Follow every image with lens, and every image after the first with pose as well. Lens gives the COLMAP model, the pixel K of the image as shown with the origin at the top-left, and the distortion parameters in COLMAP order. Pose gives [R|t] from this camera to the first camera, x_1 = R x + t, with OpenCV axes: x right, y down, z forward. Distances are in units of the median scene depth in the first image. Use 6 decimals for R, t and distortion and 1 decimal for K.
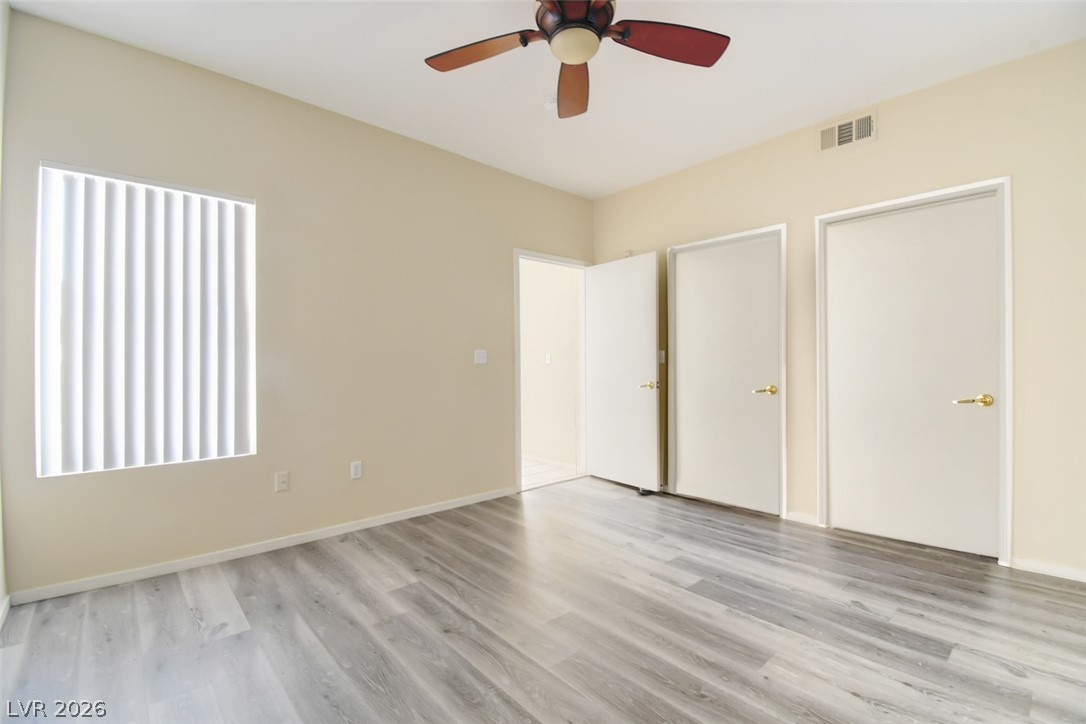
lens RADIAL K [[476.5, 0, 545.5], [0, 476.5, 363.6], [0, 0, 1]] dist [0.017970, -0.023851]
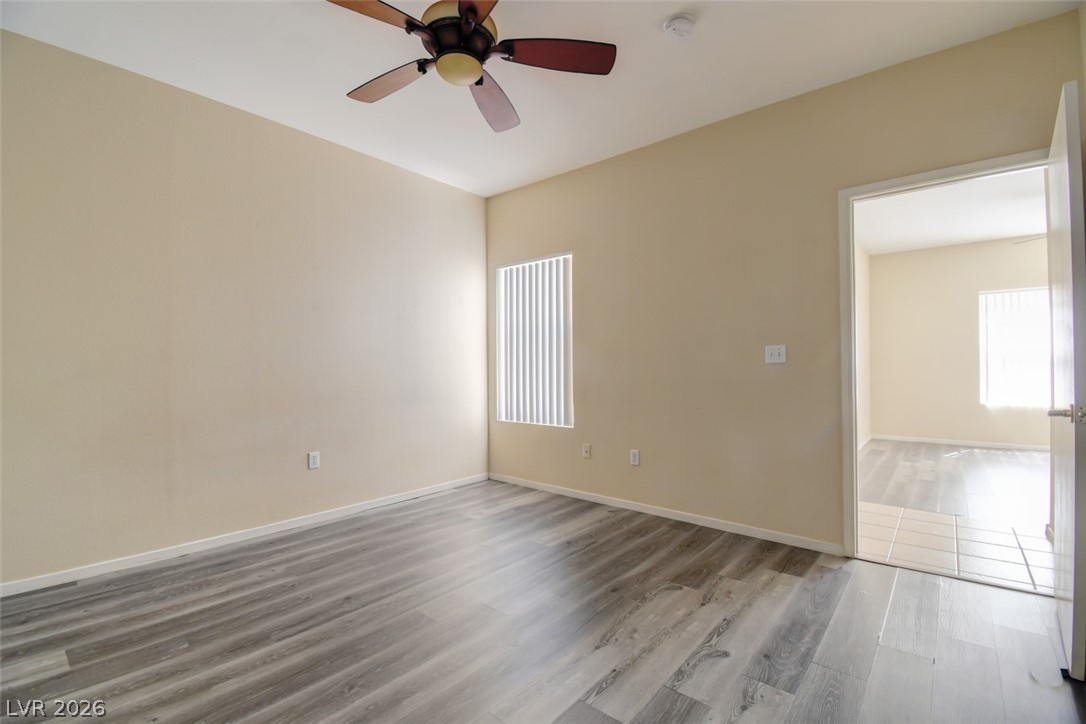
lens RADIAL K [[476.5, 0, 545.5], [0, 476.5, 363.6], [0, 0, 1]] dist [0.017970, -0.023851]
pose [[0.135505, -0.002535, -0.990773, 0.932832], [0.008868, 0.999960, -0.001345, -0.001700], [0.990737, -0.008604, 0.135522, 0.845460]]
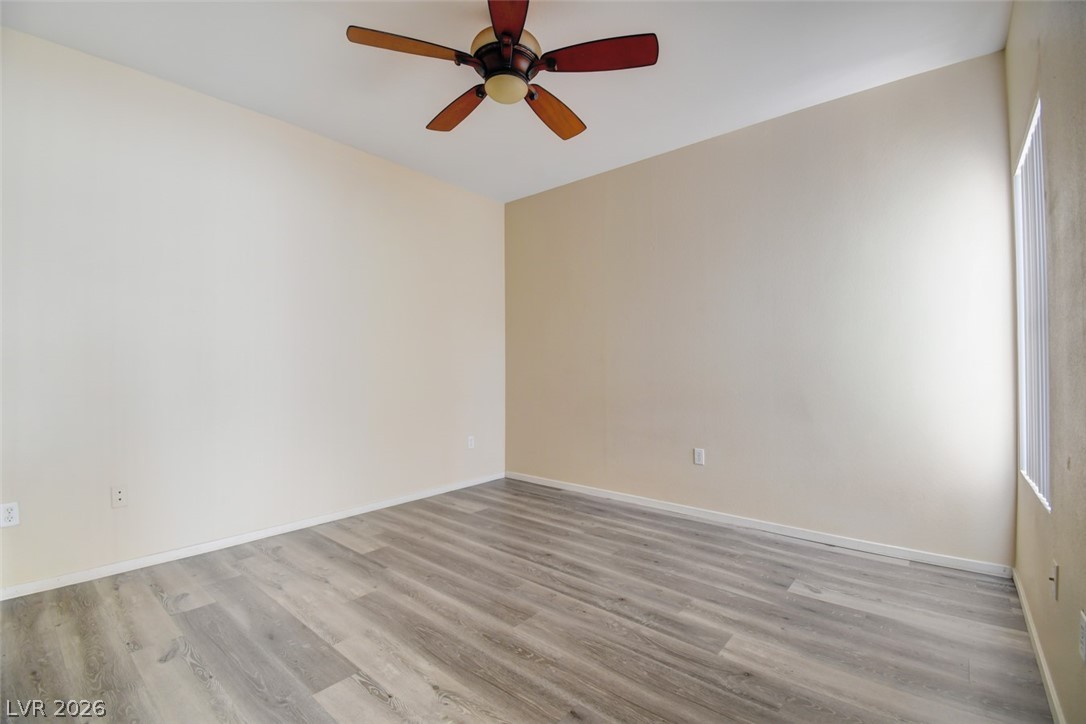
lens RADIAL K [[476.5, 0, 545.5], [0, 476.5, 363.6], [0, 0, 1]] dist [0.017970, -0.023851]
pose [[-0.990961, 0.005018, -0.134059, 0.102417], [0.006922, 0.999882, -0.013740, 0.009467], [0.133974, -0.014544, -0.990878, 1.736667]]
